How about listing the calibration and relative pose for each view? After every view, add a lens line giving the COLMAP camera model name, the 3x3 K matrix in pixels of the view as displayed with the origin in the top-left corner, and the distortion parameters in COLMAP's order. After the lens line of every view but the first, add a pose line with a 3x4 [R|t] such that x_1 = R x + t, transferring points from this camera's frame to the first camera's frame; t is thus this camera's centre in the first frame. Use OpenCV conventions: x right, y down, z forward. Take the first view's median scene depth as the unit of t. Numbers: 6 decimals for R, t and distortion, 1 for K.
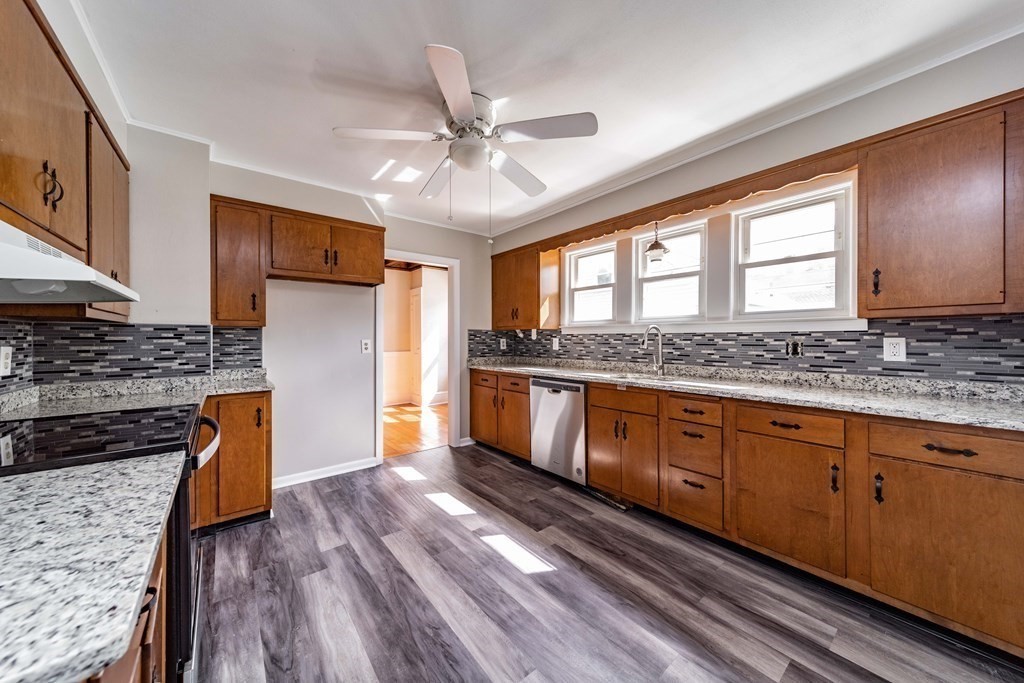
lens RADIAL K [[360.4, 0, 511.5], [0, 360.4, 340.2], [0, 0, 1]] dist [0.000555, 0.000013]
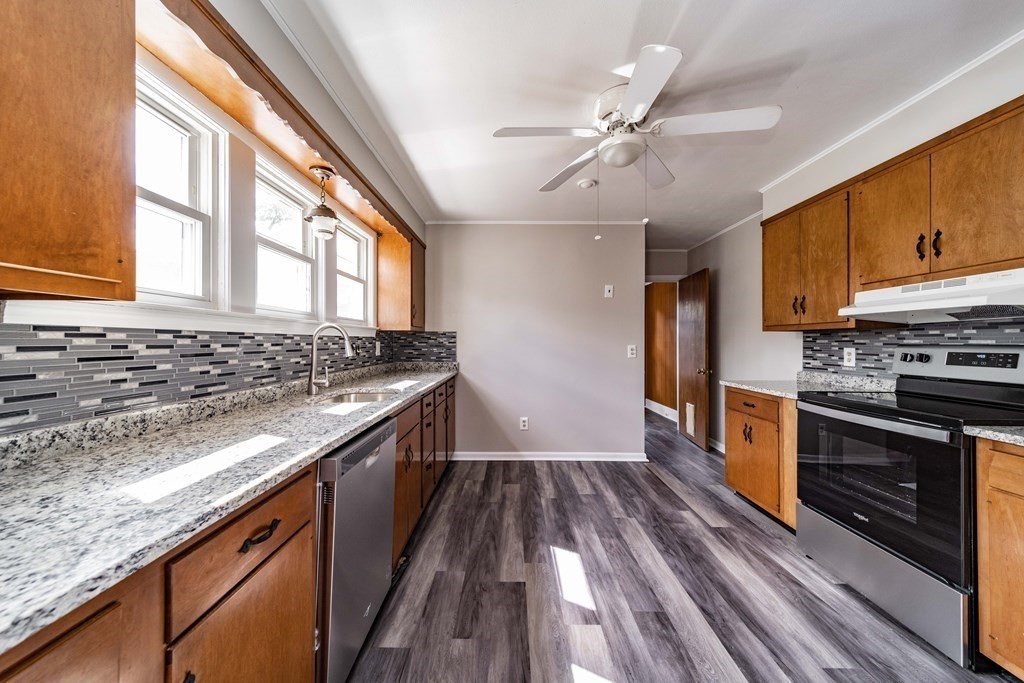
lens RADIAL K [[360.4, 0, 511.5], [0, 360.4, 340.2], [0, 0, 1]] dist [0.000555, 0.000013]
pose [[-0.783039, 0.002184, 0.621969, -0.387772], [0.003427, 0.999994, 0.000803, -0.009152], [-0.621963, 0.002760, -0.783041, 1.572393]]
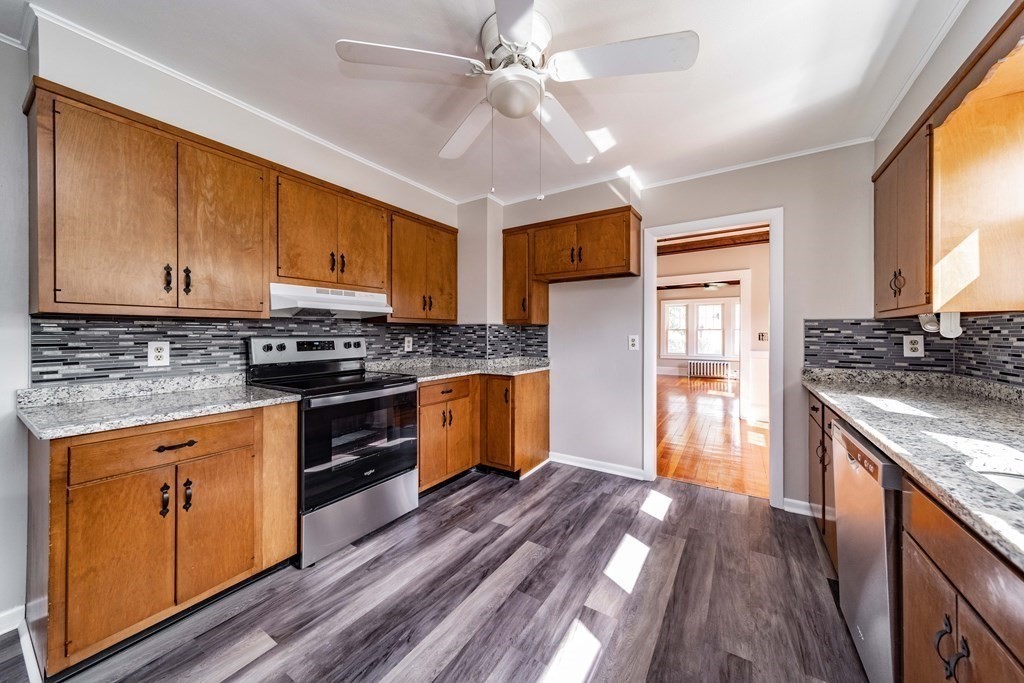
lens RADIAL K [[355.4, 0, 509.2], [0, 355.4, 333.4], [0, 0, 1]] dist [0.005075, -0.000040]
pose [[0.311529, 0.002548, -0.950233, 0.491392], [-0.006479, 0.999979, 0.000557, -0.006214], [0.950215, 0.005983, 0.311539, 0.612629]]
